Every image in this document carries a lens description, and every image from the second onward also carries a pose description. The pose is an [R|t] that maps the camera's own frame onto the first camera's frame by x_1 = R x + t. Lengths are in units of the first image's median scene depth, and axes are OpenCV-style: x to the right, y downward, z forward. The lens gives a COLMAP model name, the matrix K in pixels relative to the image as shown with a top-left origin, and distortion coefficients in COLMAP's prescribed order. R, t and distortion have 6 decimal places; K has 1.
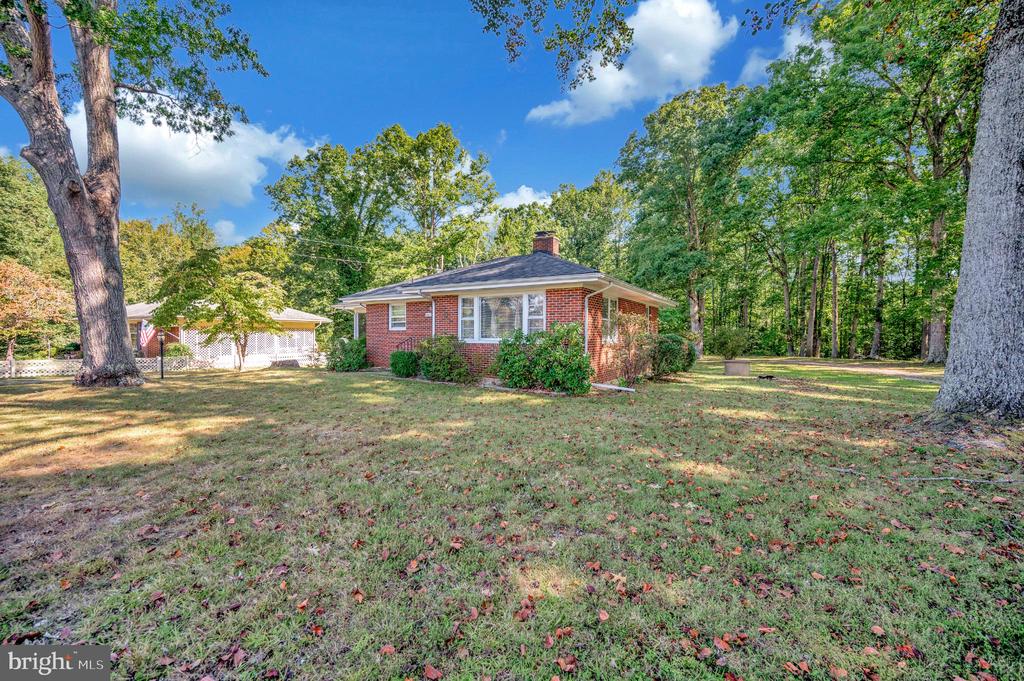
lens RADIAL K [[403.8, 0, 514.2], [0, 403.8, 340.2], [0, 0, 1]] dist [0.001074, -0.000065]
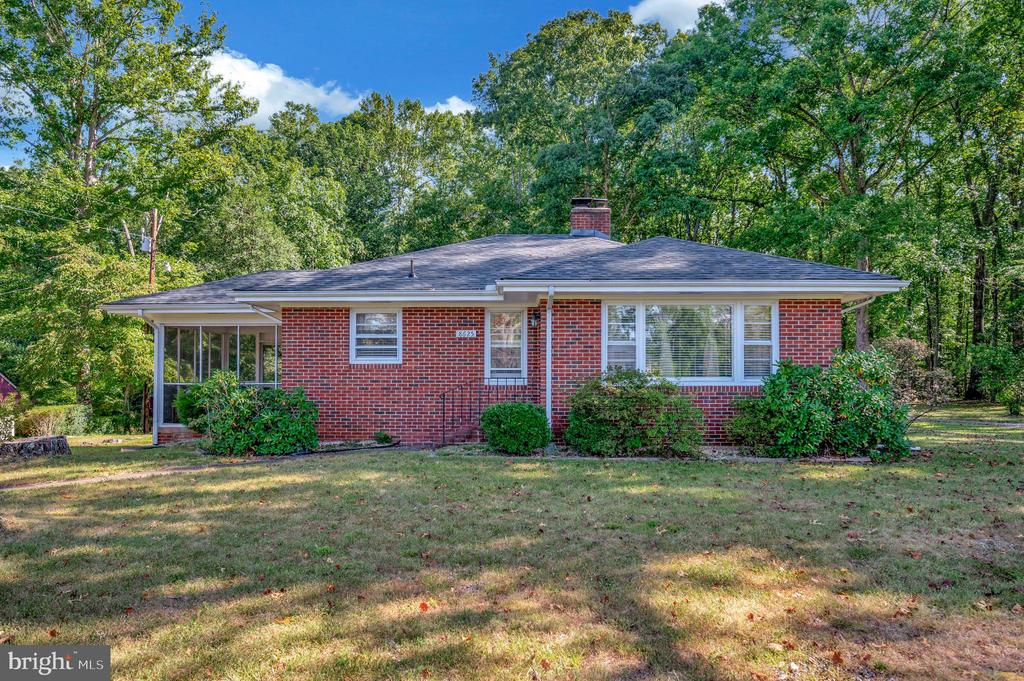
lens RADIAL K [[693.8, 0, 511.4], [0, 693.8, 354.8], [0, 0, 1]] dist [-0.004187, 0.005279]
pose [[0.859422, 0.008510, 0.511197, -0.568915], [0.011978, 0.999252, -0.036772, -0.002416], [-0.511127, 0.037725, 0.858677, 0.192811]]
